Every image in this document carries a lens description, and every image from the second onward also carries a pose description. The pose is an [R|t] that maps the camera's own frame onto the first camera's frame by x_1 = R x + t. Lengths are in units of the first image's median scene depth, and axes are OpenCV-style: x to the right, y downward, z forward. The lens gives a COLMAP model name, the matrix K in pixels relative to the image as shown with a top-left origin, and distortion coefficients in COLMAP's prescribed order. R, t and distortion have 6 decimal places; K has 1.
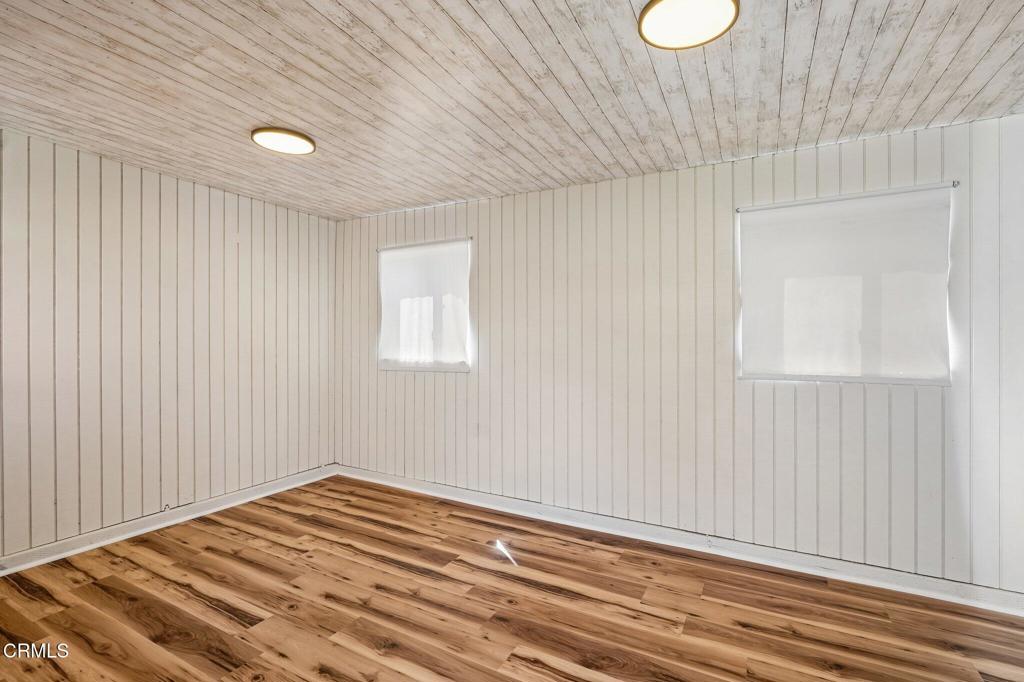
lens RADIAL K [[470.4, 0, 512.0], [0, 470.4, 341.0], [0, 0, 1]] dist [-0.005841, -0.000216]
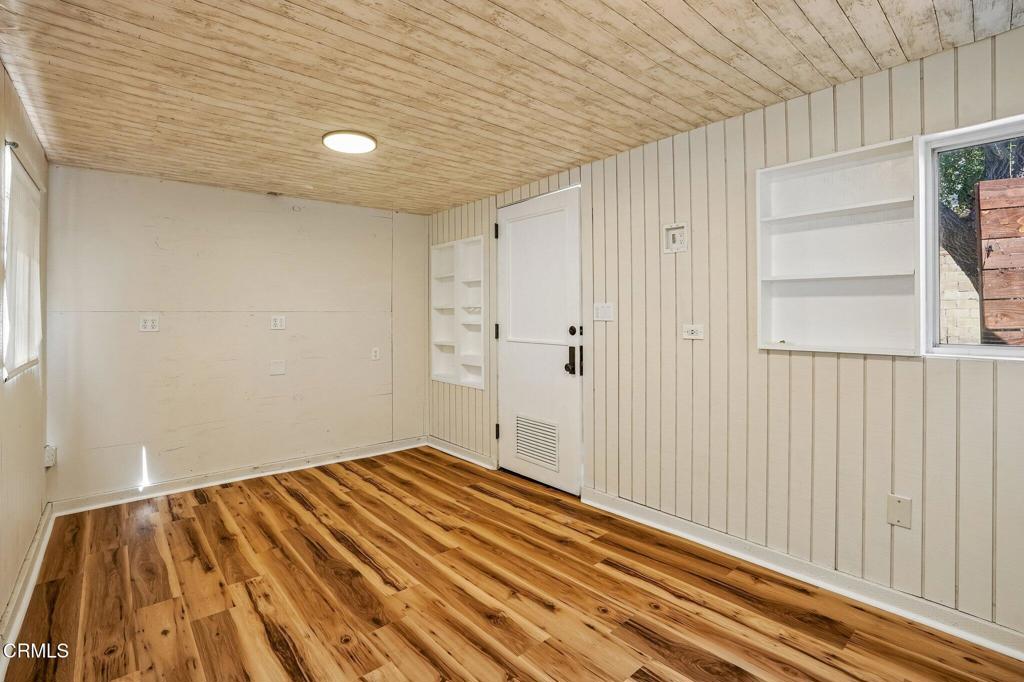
lens RADIAL K [[467.3, 0, 512.3], [0, 467.3, 316.4], [0, 0, 1]] dist [0.000393, 0.000065]
pose [[-0.933137, -0.000351, 0.359521, -0.631221], [0.001799, 0.999982, 0.005644, -0.025938], [-0.359517, 0.005913, -0.933120, 1.827559]]
